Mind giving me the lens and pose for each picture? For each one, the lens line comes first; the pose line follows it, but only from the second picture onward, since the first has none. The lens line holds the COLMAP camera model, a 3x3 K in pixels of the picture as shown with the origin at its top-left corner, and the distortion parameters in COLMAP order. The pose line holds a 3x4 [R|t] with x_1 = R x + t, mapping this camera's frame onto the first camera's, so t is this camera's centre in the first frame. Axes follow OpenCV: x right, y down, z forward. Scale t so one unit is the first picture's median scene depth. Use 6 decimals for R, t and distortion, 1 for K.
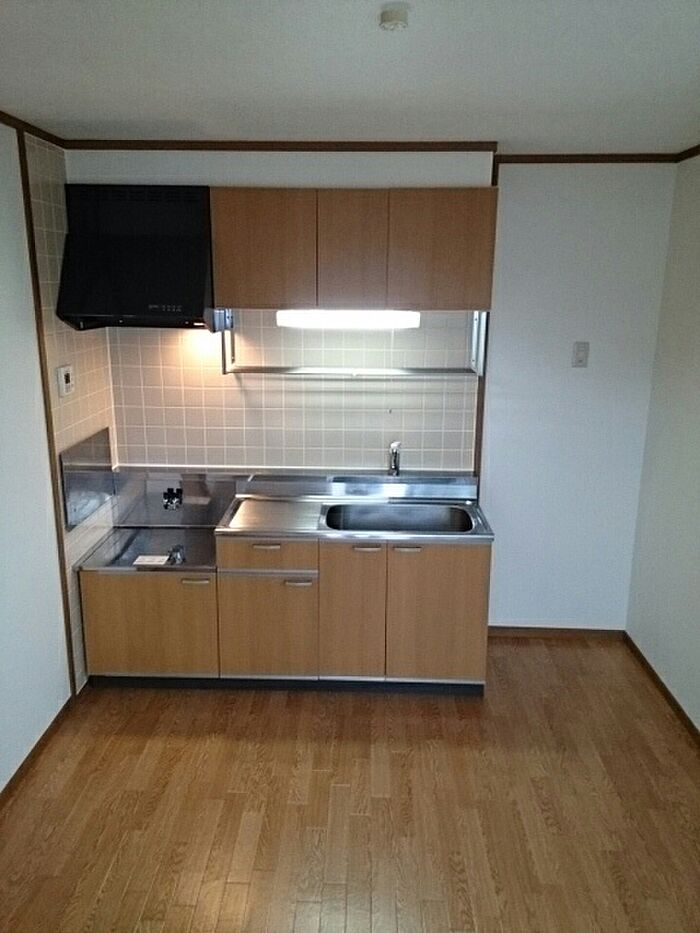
lens RADIAL K [[725.7, 0, 350.0], [0, 725.7, 466.5], [0, 0, 1]] dist [0.089498, -0.120042]
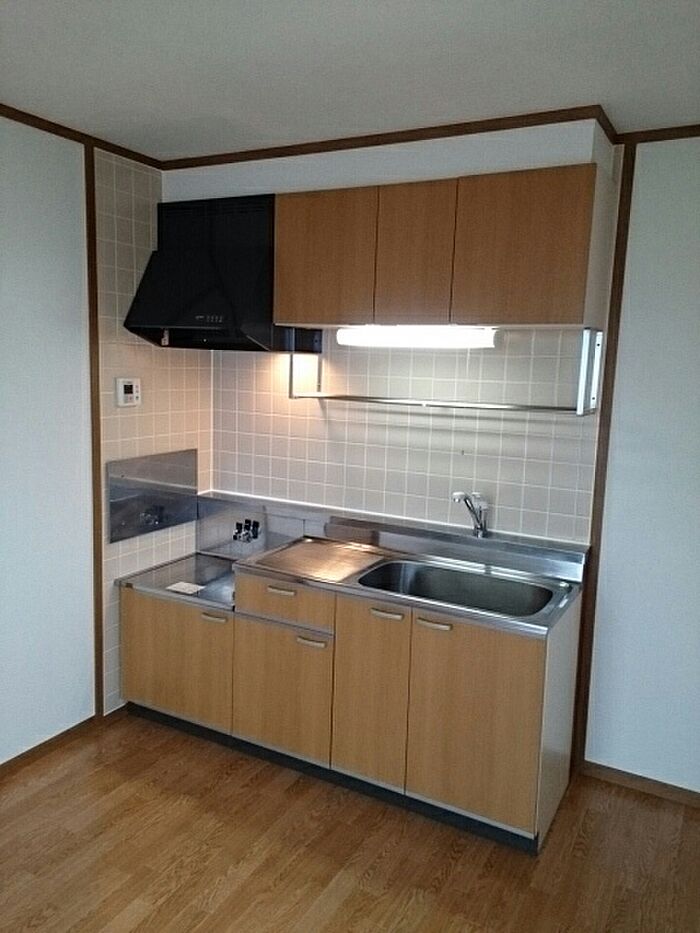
lens RADIAL K [[725.7, 0, 350.0], [0, 725.7, 466.5], [0, 0, 1]] dist [0.089498, -0.120042]
pose [[0.890825, 0.086255, -0.446083, 0.311544], [-0.134713, 0.987809, -0.078017, 0.019349], [0.433916, 0.129592, 0.891585, 0.234452]]
